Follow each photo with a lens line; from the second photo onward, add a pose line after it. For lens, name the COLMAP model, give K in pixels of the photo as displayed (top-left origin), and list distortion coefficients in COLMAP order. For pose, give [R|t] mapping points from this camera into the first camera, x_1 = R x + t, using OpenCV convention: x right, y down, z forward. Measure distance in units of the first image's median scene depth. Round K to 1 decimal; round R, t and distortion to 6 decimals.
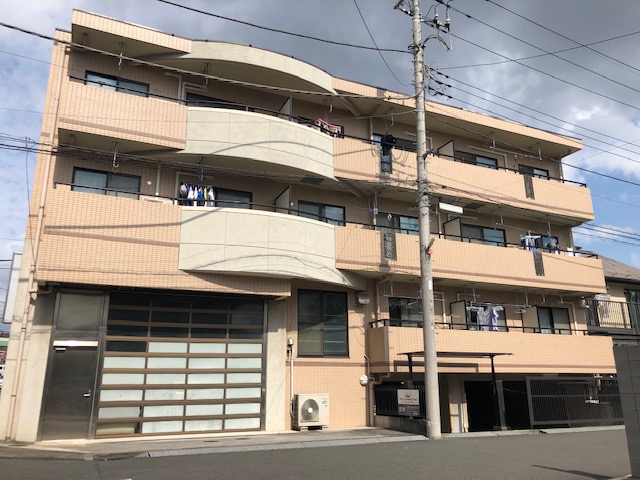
lens RADIAL K [[547.4, 0, 331.7], [0, 547.4, 229.1], [0, 0, 1]] dist [0.011503, 0.000966]
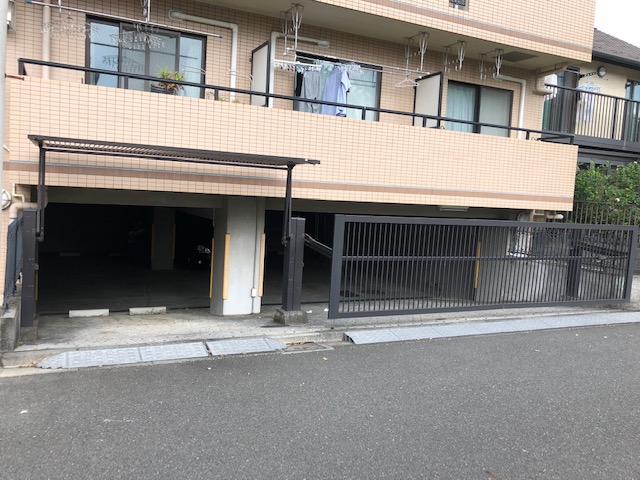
lens RADIAL K [[521.3, 0, 320.0], [0, 521.3, 240.0], [0, 0, 1]] dist [-0.002563, -0.003828]
pose [[0.997195, 0.071881, -0.020849, 0.358635], [-0.059269, 0.928529, 0.366497, 0.143041], [0.045703, -0.364234, 0.930185, 0.628699]]
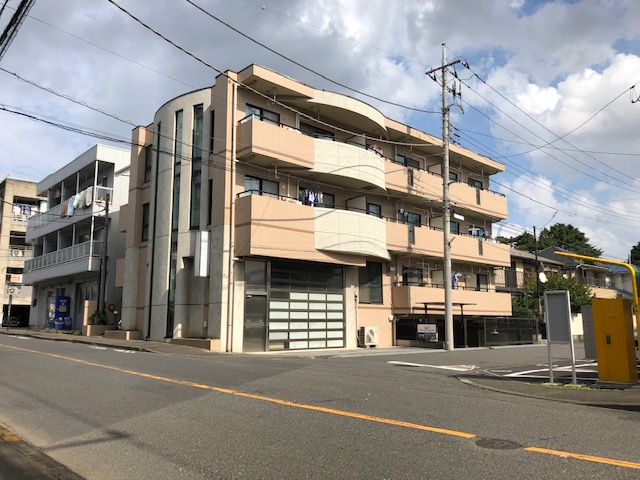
lens RADIAL K [[521.3, 0, 320.0], [0, 521.3, 240.0], [0, 0, 1]] dist [-0.002563, -0.003828]
pose [[0.961240, 0.055251, 0.270122, -0.598381], [-0.087857, 0.990025, 0.110141, -0.104856], [-0.261342, -0.129604, 0.956506, -0.391841]]
